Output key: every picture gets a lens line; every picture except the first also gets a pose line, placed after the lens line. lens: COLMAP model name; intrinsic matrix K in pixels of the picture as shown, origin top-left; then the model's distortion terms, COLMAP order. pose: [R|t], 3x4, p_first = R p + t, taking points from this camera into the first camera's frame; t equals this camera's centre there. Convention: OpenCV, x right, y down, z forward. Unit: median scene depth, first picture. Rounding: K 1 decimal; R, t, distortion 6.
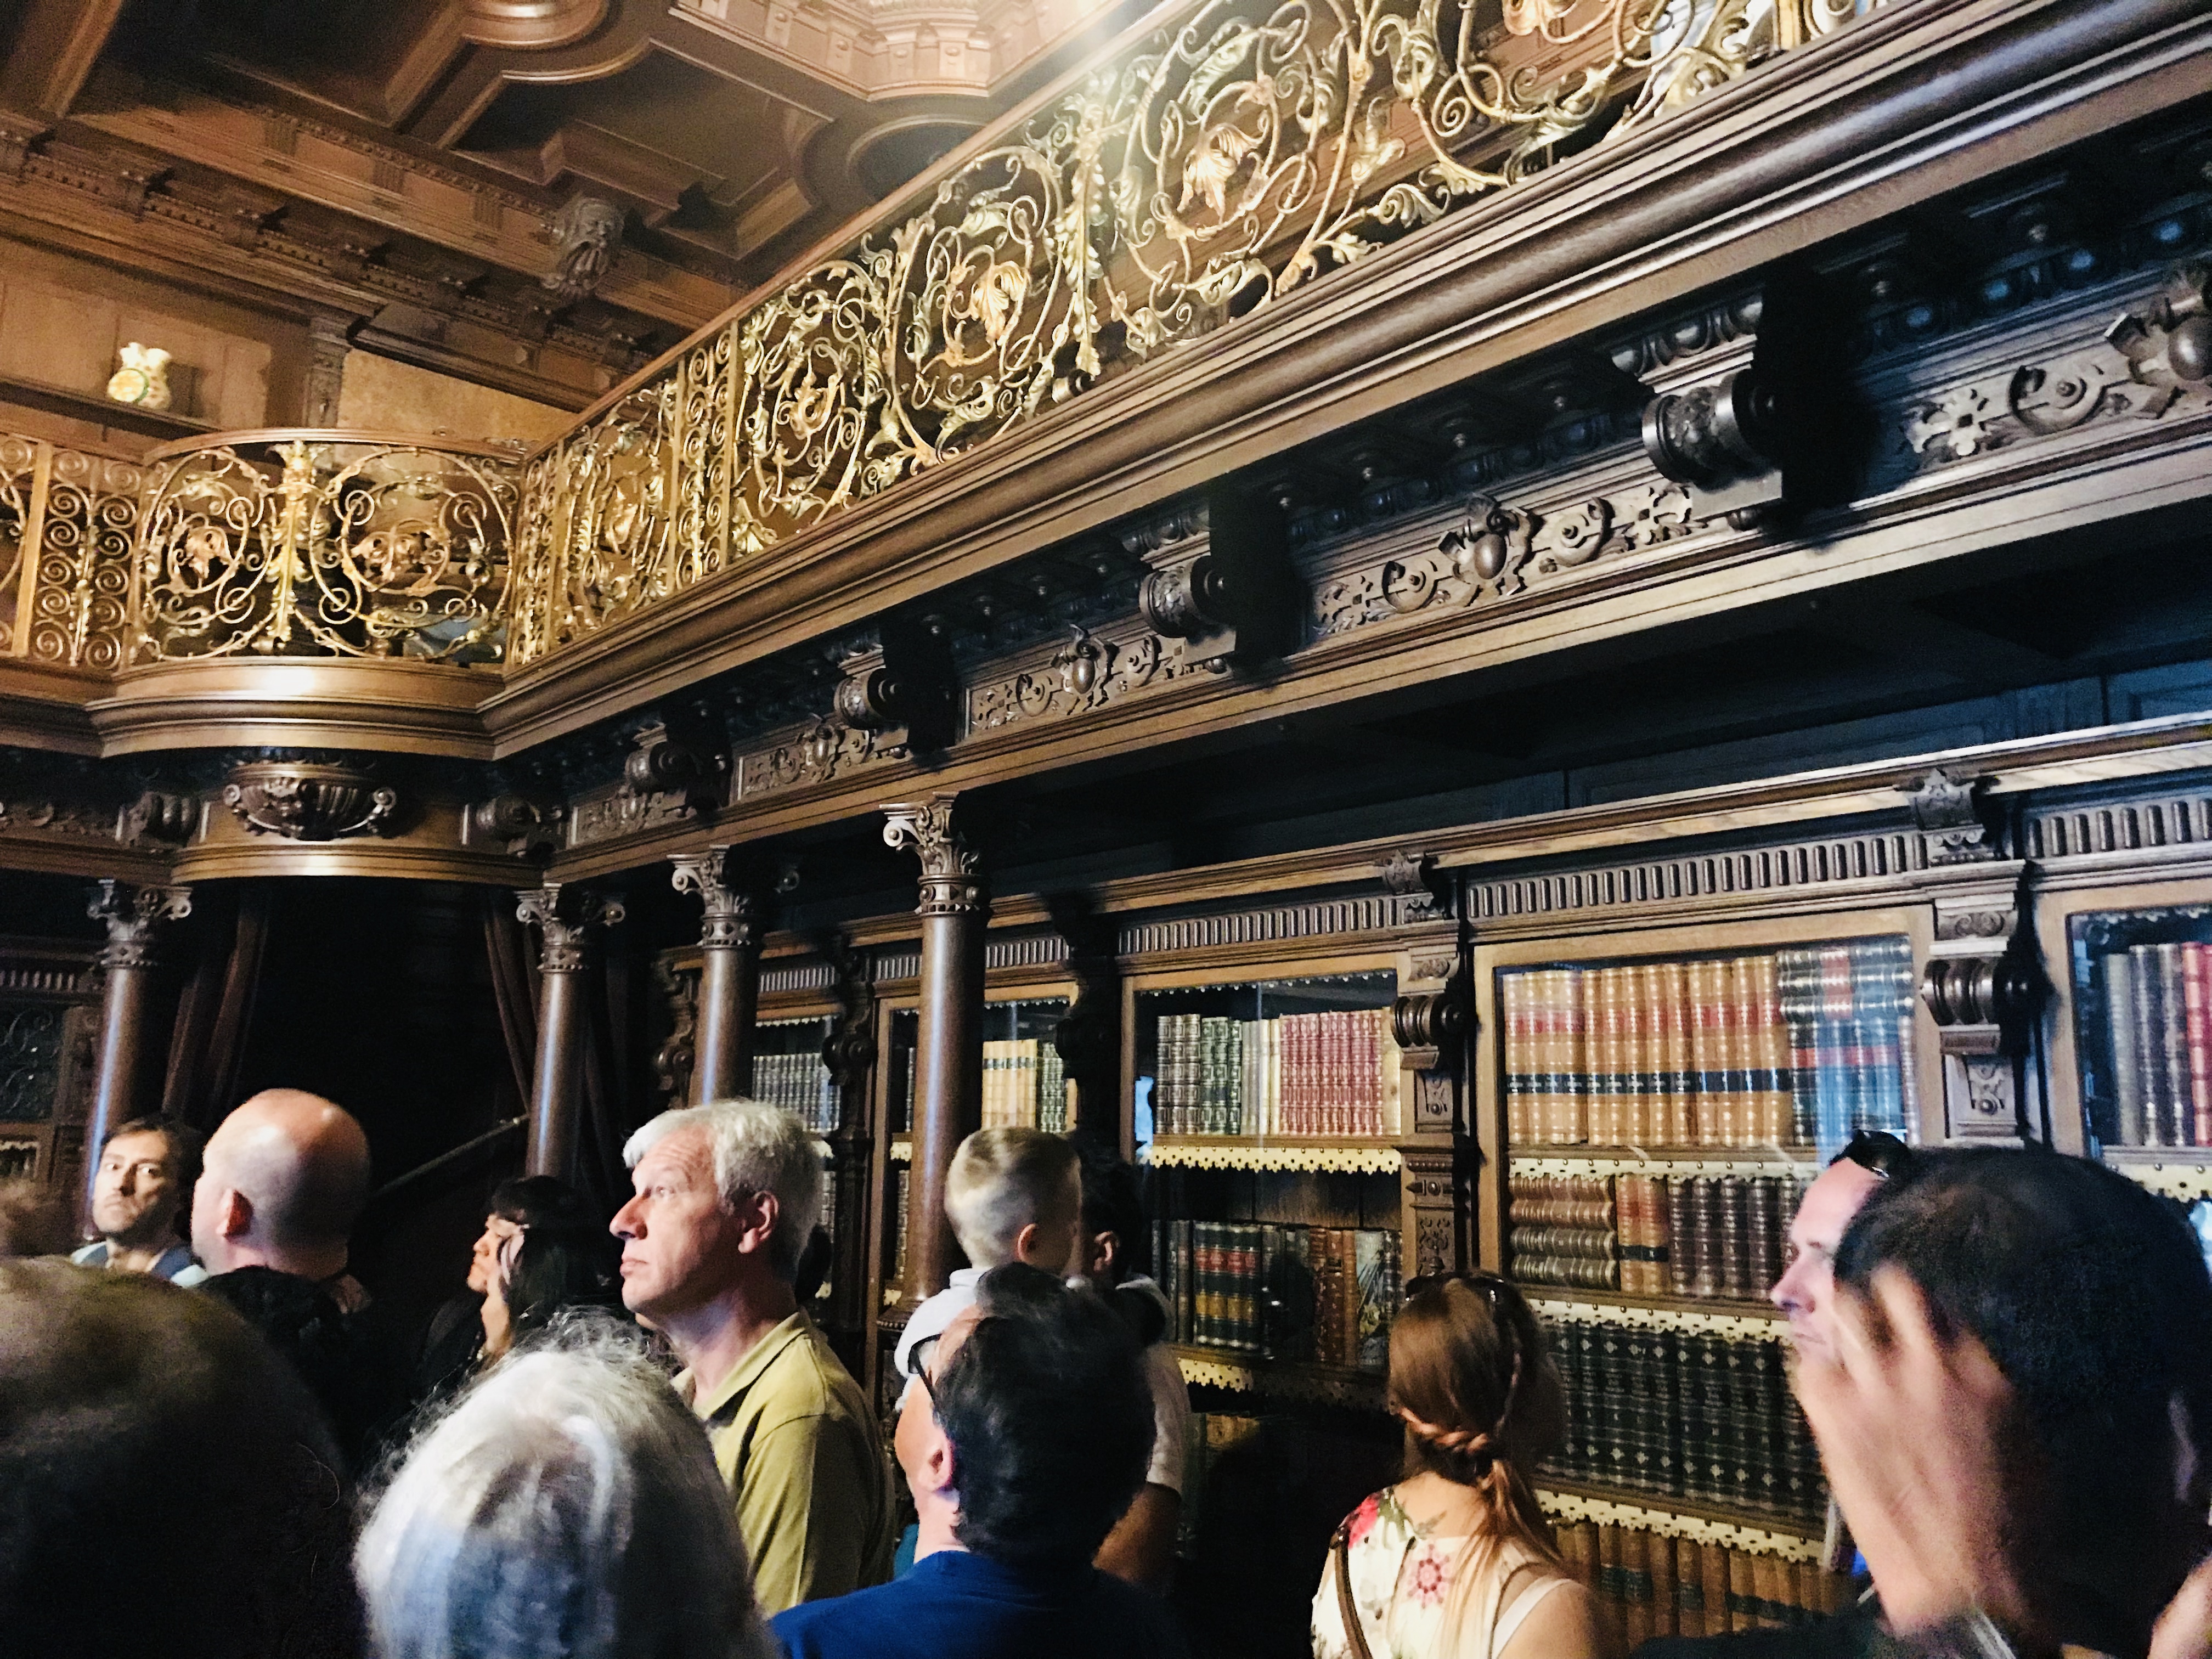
lens RADIAL K [[1732.2, 0, 1106.0], [0, 1732.2, 829.5], [0, 0, 1]] dist [0.006331, -0.044124]
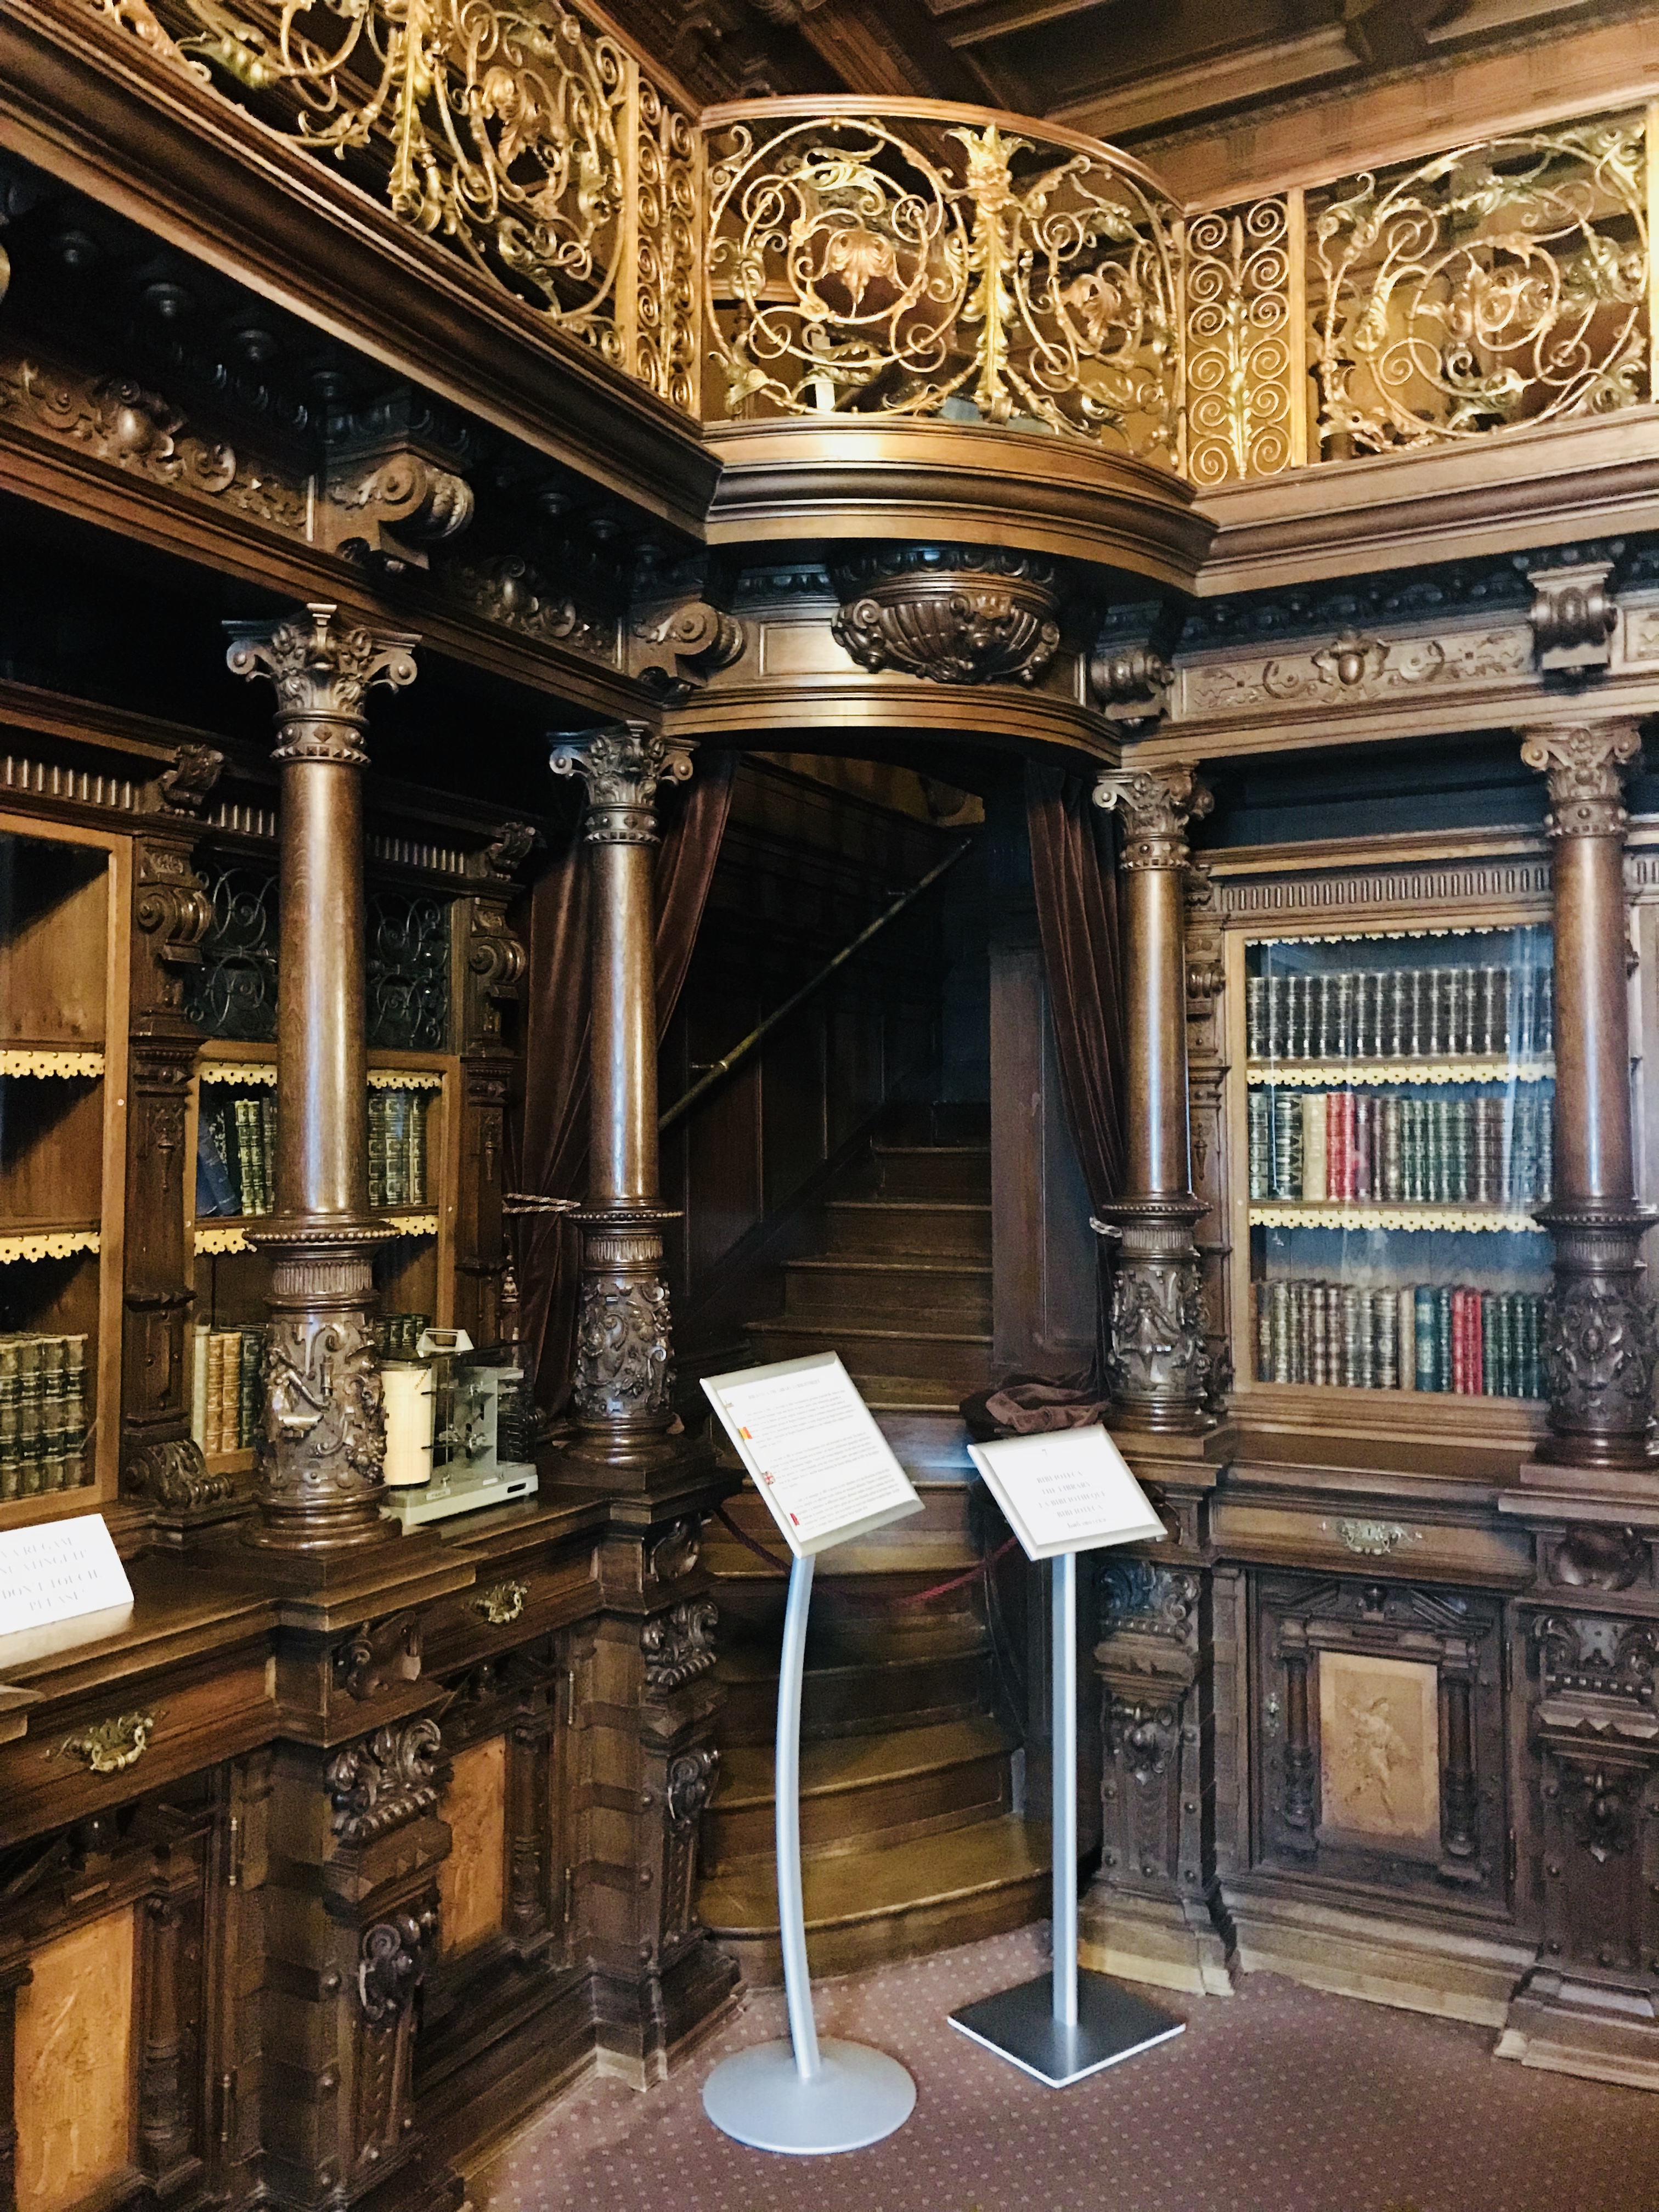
lens RADIAL K [[1803.9, 0, 829.5], [0, 1803.9, 1106.0], [0, 0, 1]] dist [0.005559, -0.012836]
pose [[0.931875, -0.008785, 0.362672, -0.814229], [-0.049091, 0.987458, 0.150058, 0.075633], [-0.359442, -0.157640, 0.919756, 0.250997]]
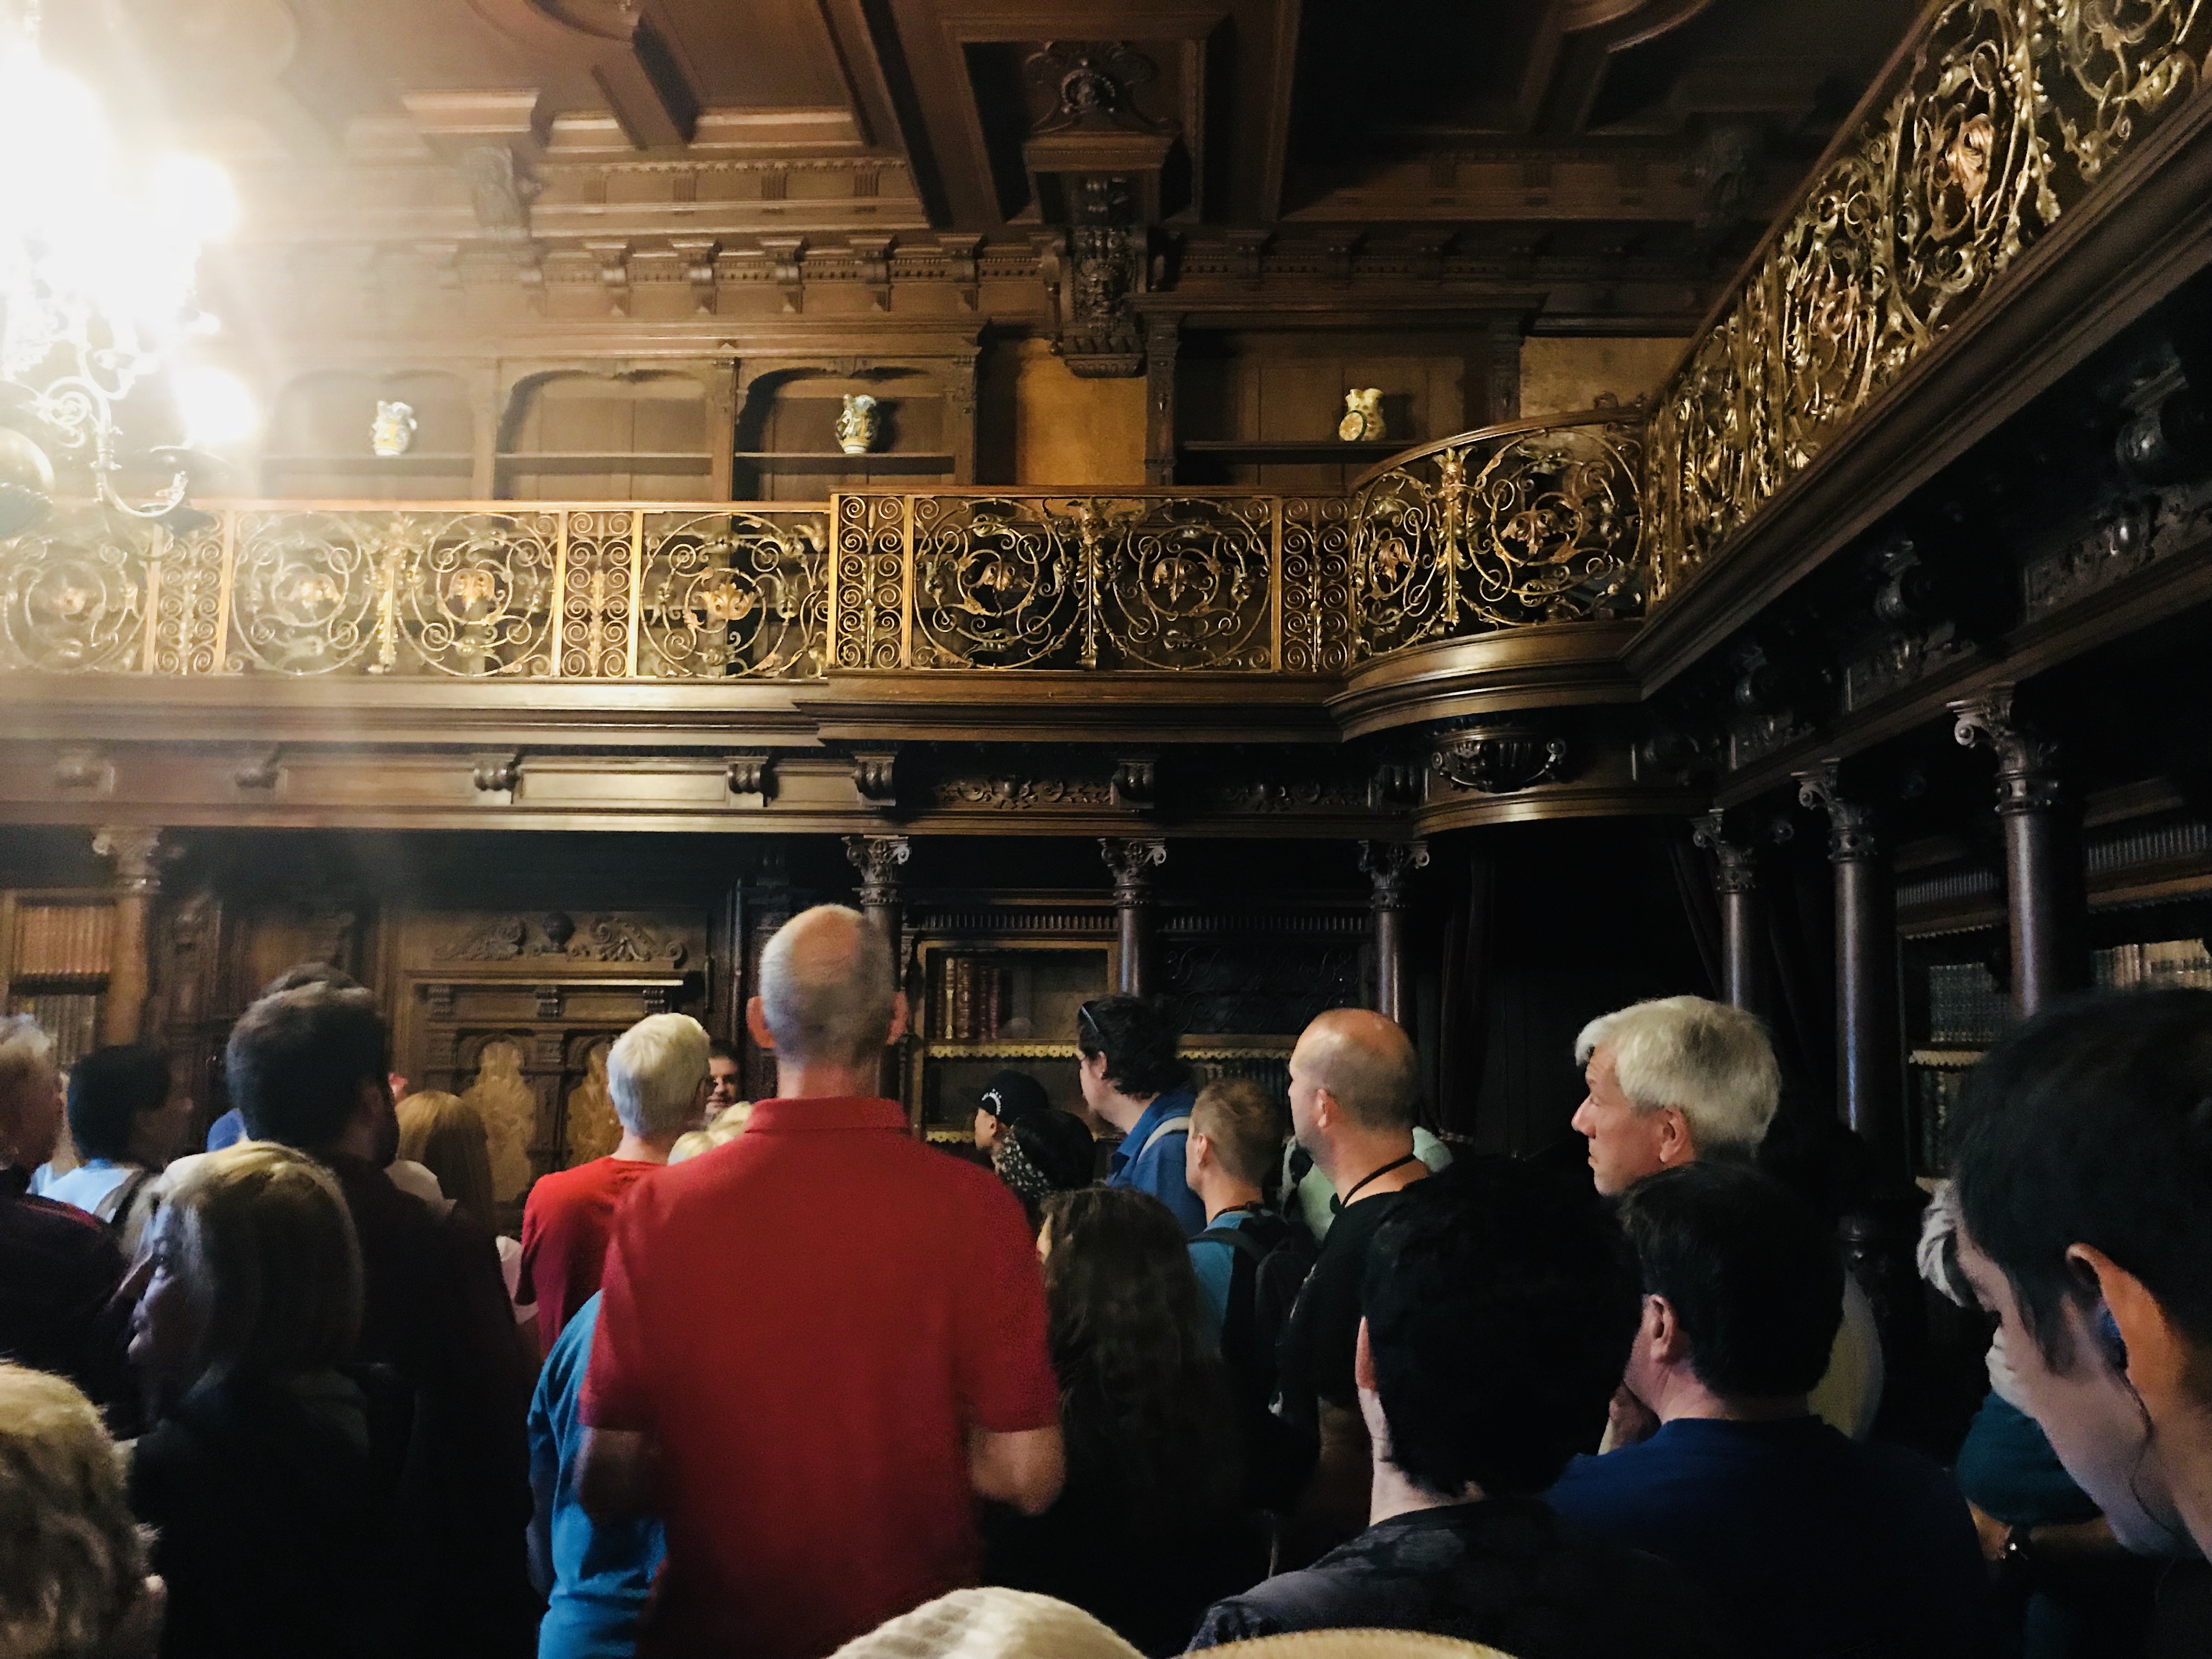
lens RADIAL K [[1761.6, 0, 1106.0], [0, 1761.6, 829.5], [0, 0, 1]] dist [-0.053355, -0.010425]
pose [[0.713596, -0.085844, -0.695278, 0.162389], [0.119516, 0.992832, 0.000083, -0.000540], [0.690288, -0.083156, 0.718741, -0.018250]]
